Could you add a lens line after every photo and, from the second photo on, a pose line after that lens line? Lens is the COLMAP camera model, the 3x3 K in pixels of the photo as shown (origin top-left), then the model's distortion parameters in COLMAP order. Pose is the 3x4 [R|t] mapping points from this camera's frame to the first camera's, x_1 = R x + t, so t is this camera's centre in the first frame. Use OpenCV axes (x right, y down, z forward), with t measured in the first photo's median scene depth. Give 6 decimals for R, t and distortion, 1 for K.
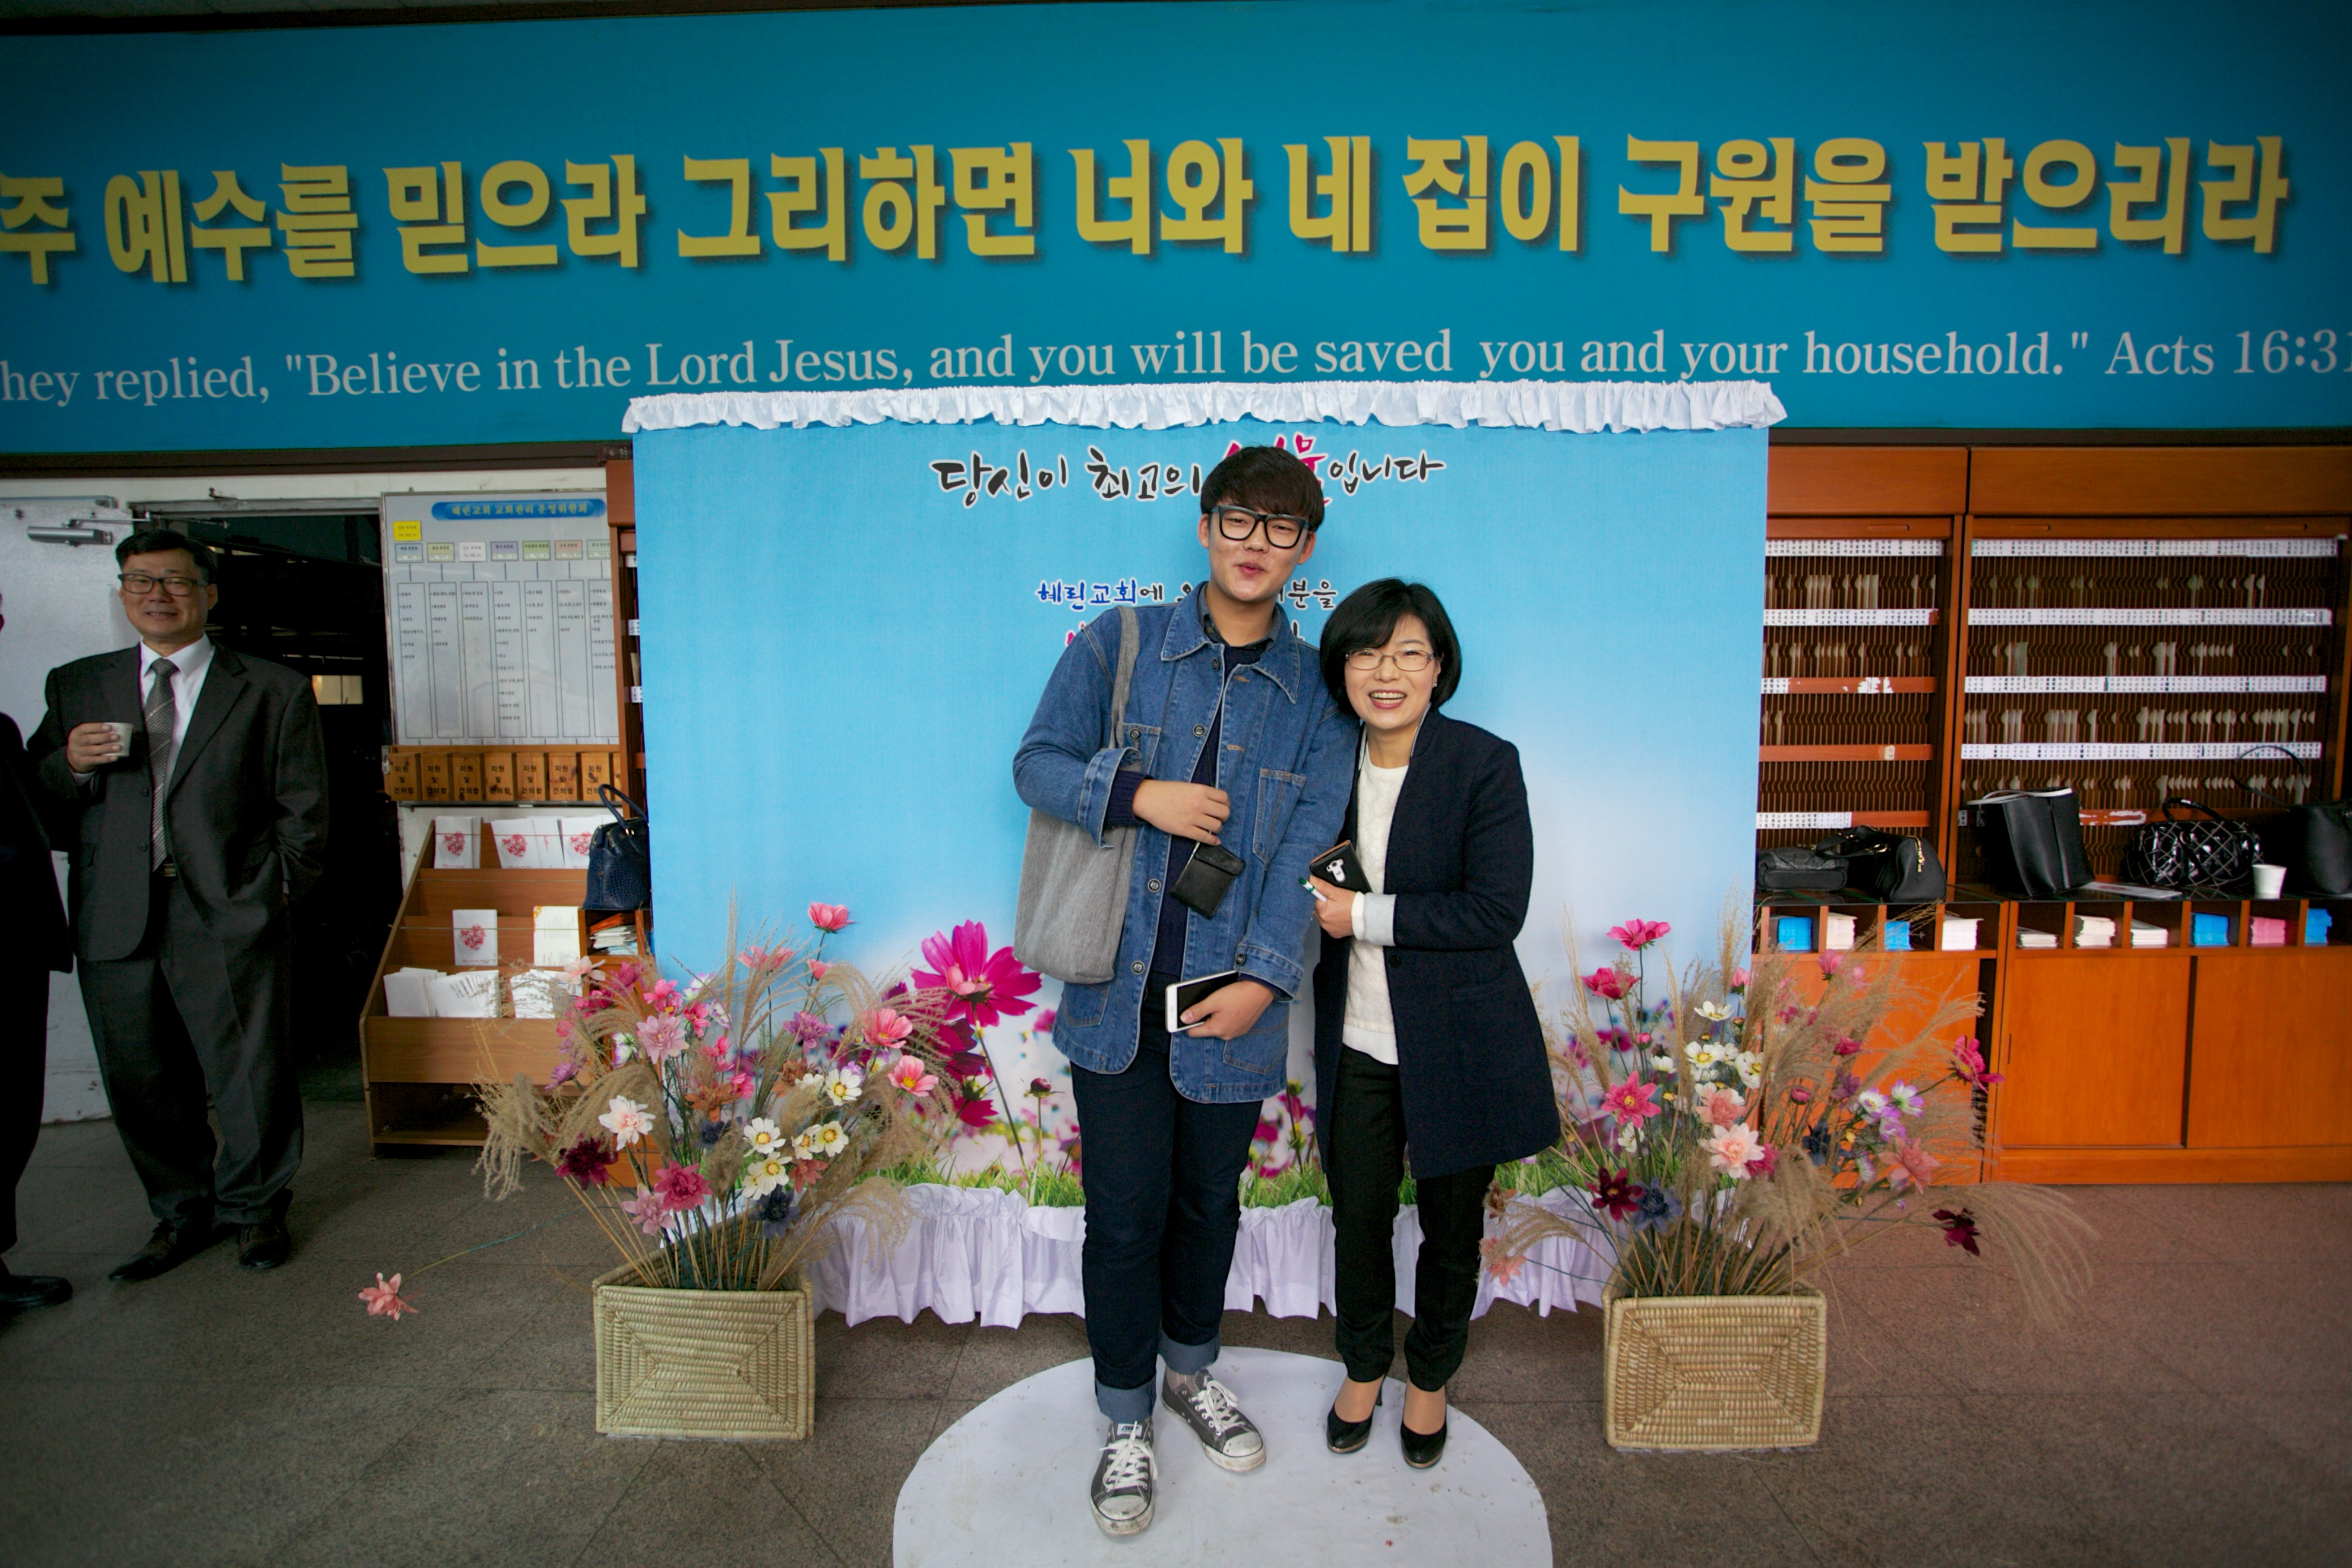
lens RADIAL K [[1168.3, 0, 1166.4], [0, 1168.3, 788.3], [0, 0, 1]] dist [-0.062212, 0.024130]
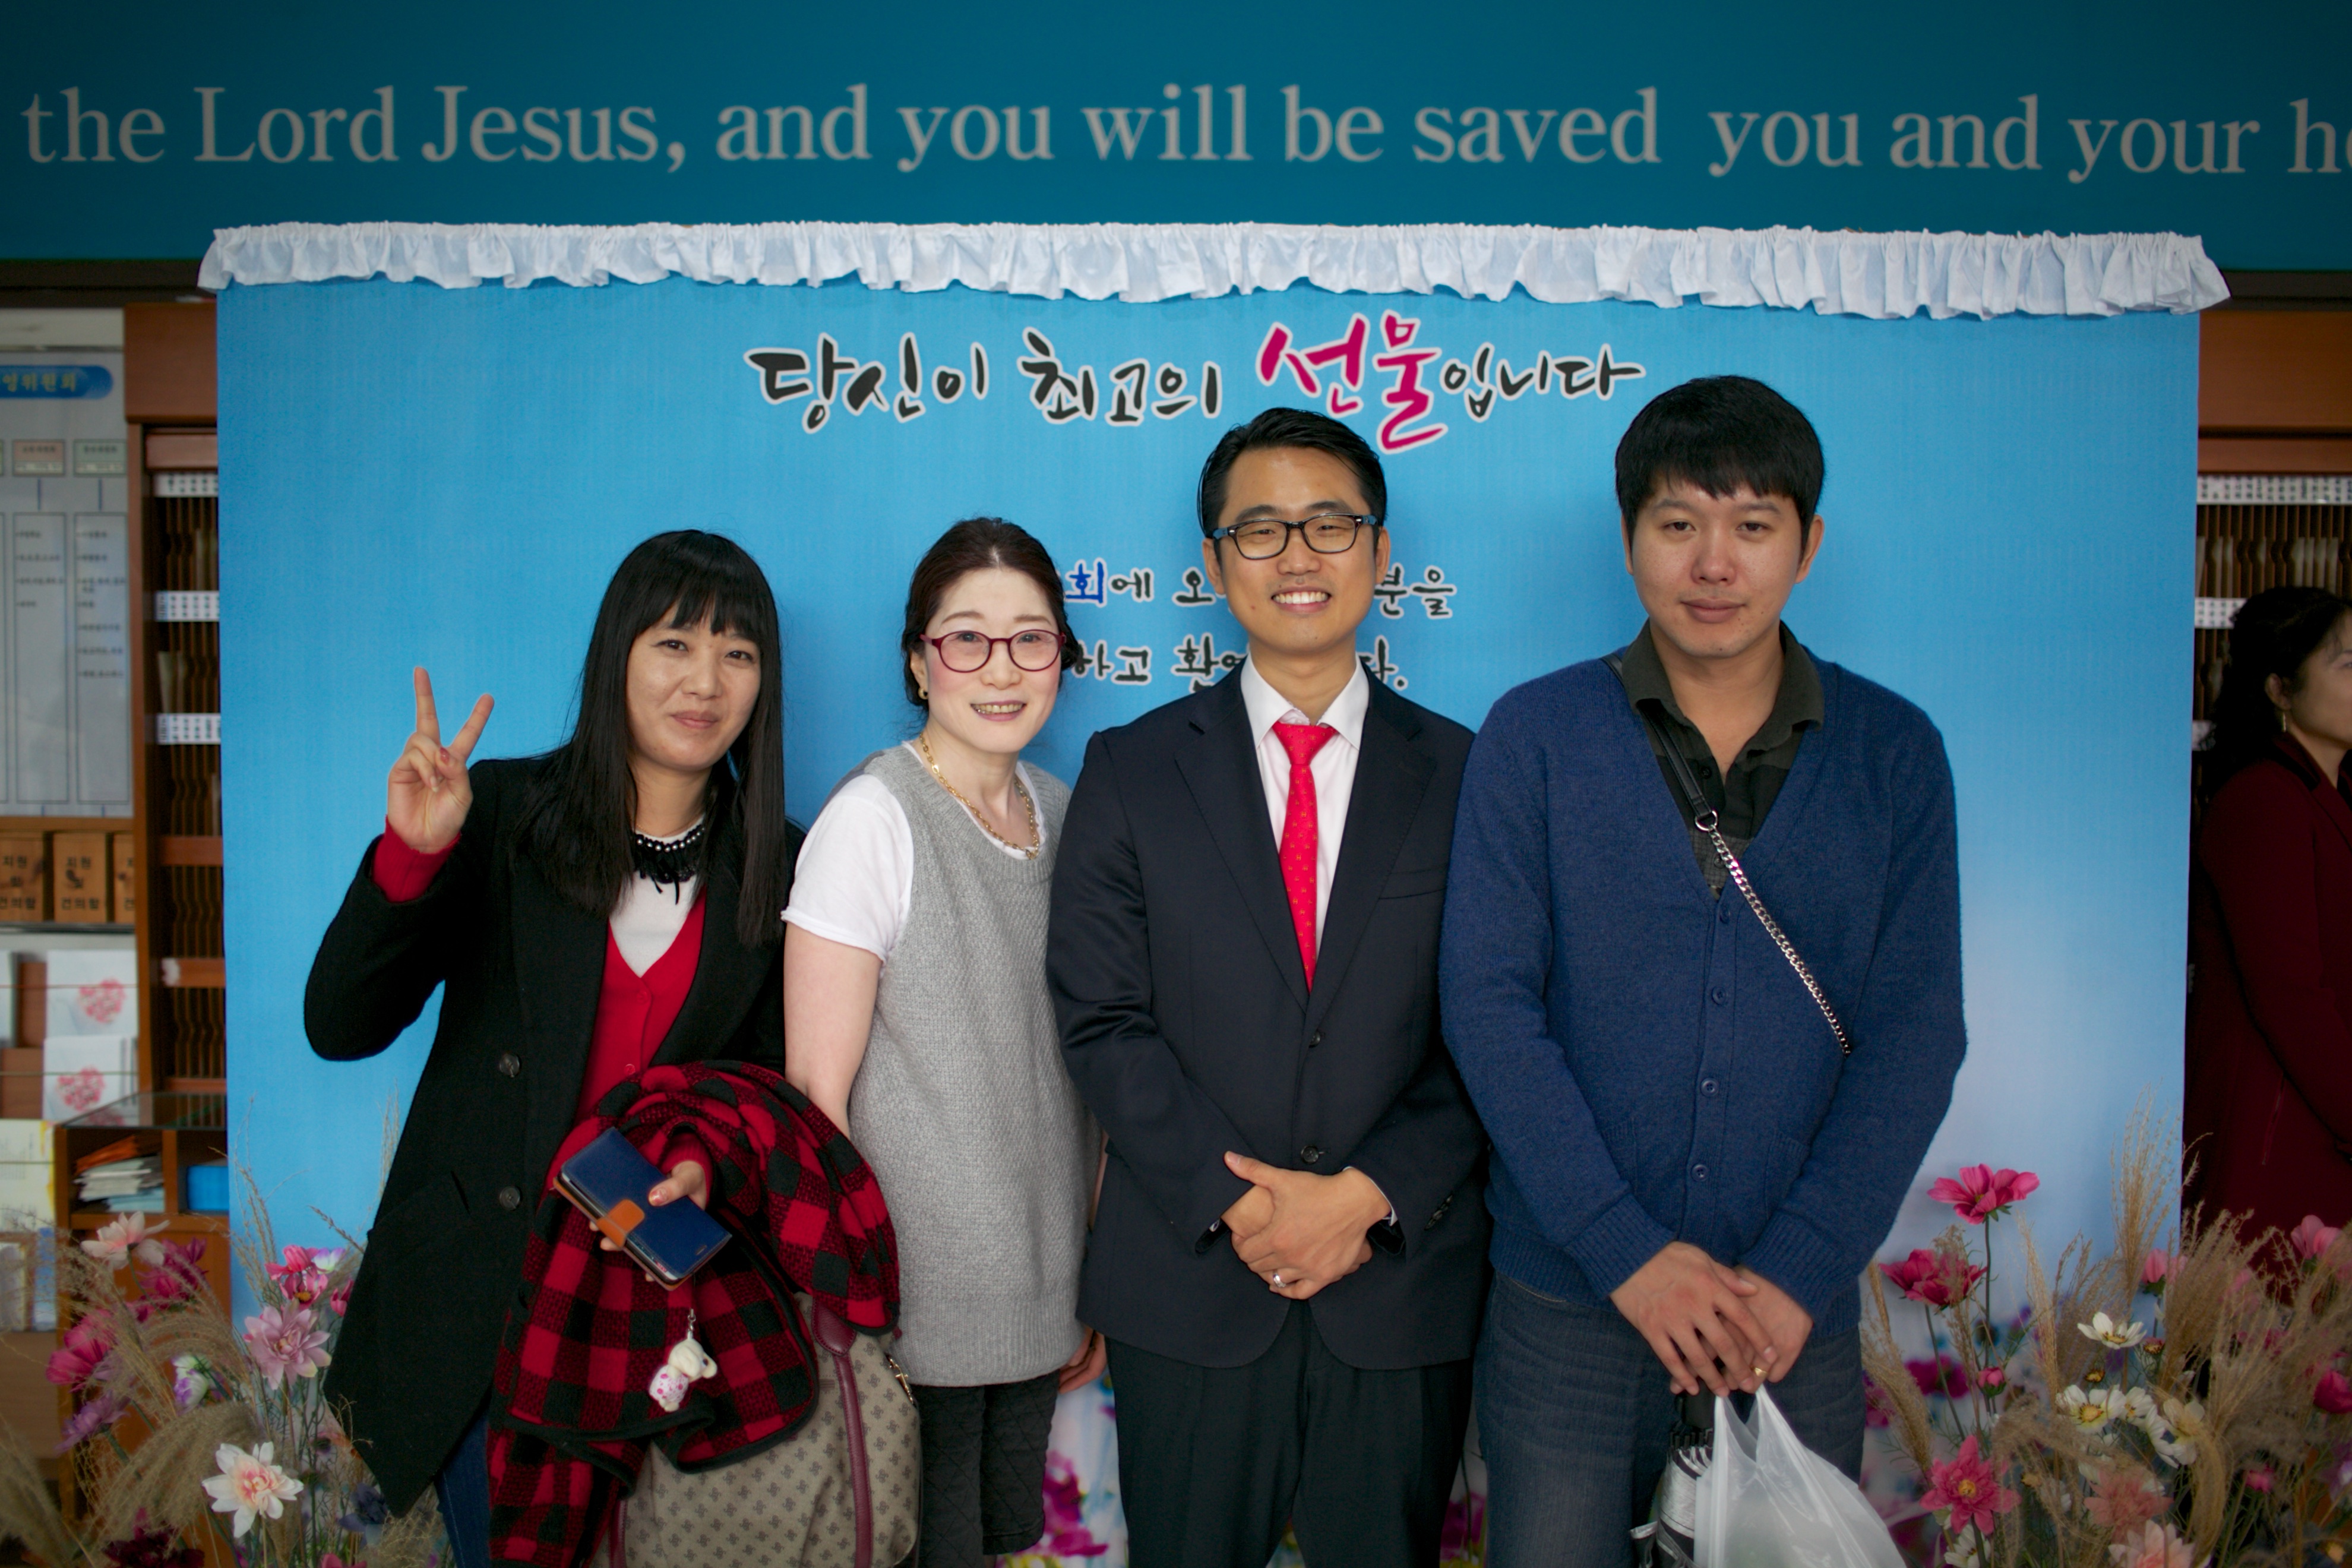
lens RADIAL K [[2303.6, 0, 1165.0], [0, 2303.6, 767.9], [0, 0, 1]] dist [-0.044017, 0.000000]
pose [[0.999626, 0.010089, 0.025437, -0.016869], [-0.008915, 0.998909, -0.045844, -0.018543], [-0.025871, 0.045600, 0.998625, -0.086913]]
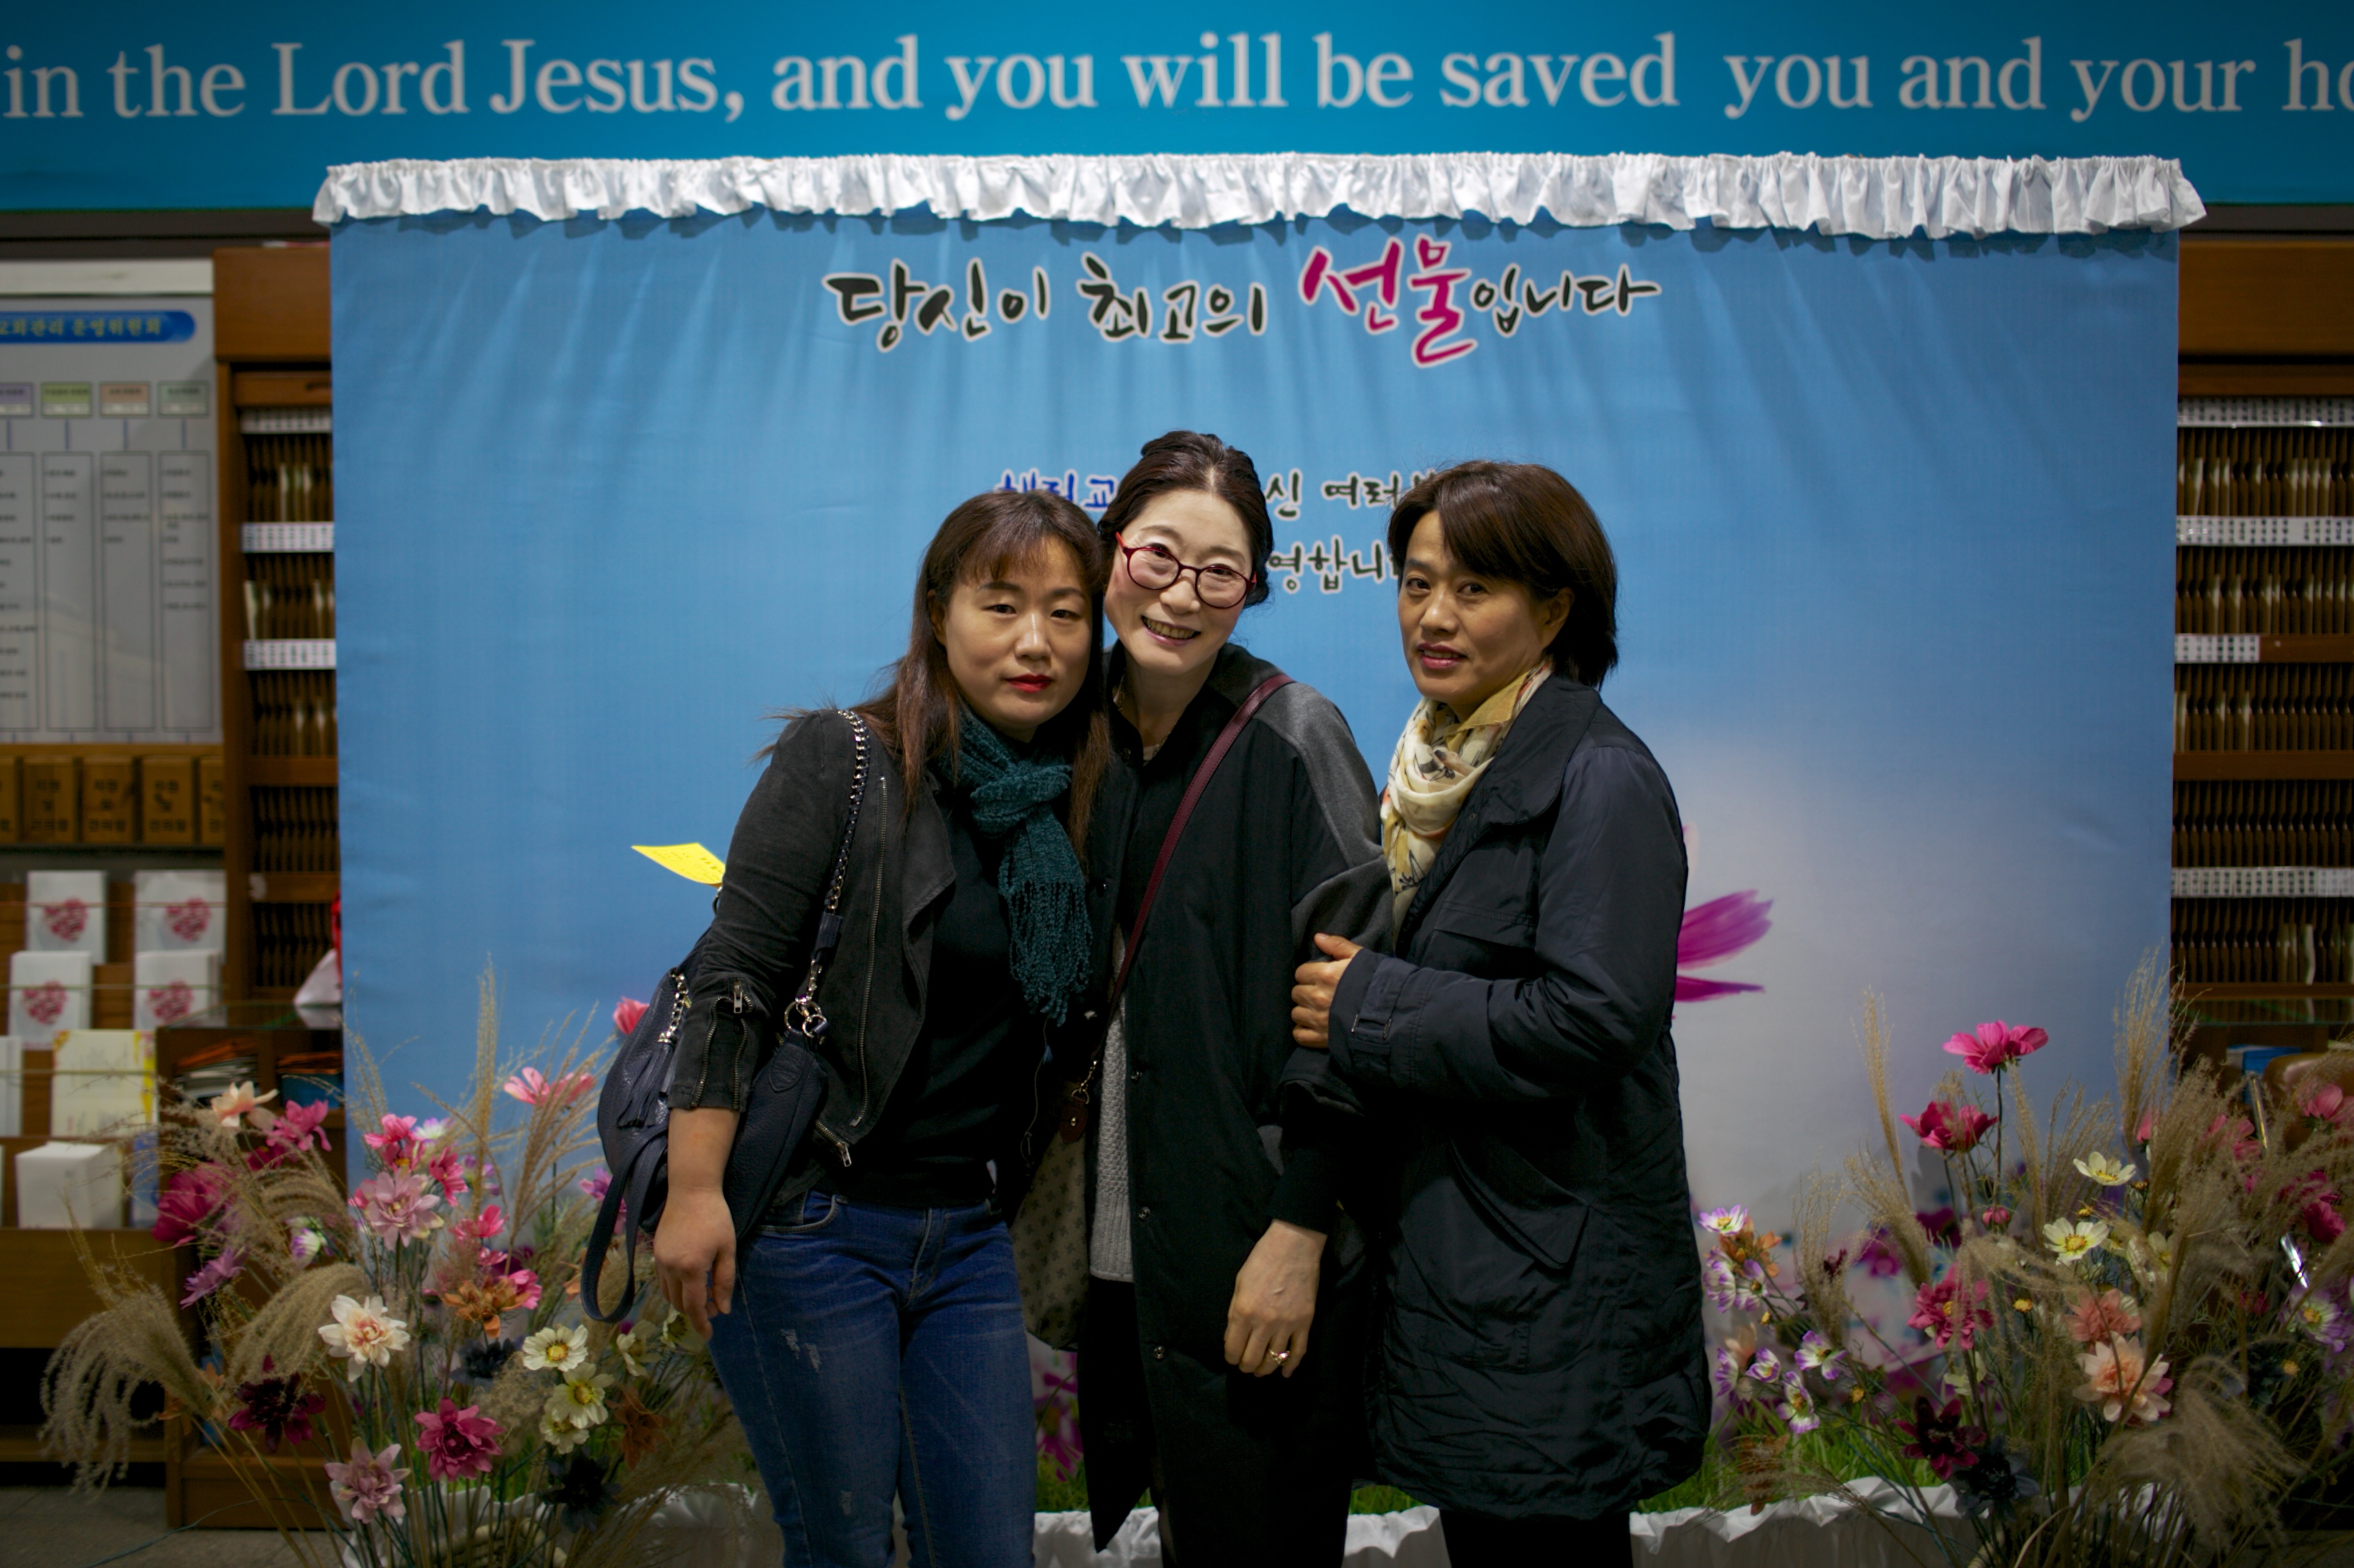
lens RADIAL K [[2361.1, 0, 1172.7], [0, 2361.1, 751.2], [0, 0, 1]] dist [-0.044006, 0.000000]
pose [[0.999783, 0.003634, 0.020523, -0.030547], [-0.002674, 0.998911, -0.046579, 0.018872], [-0.020670, 0.046514, 0.998704, -0.164571]]
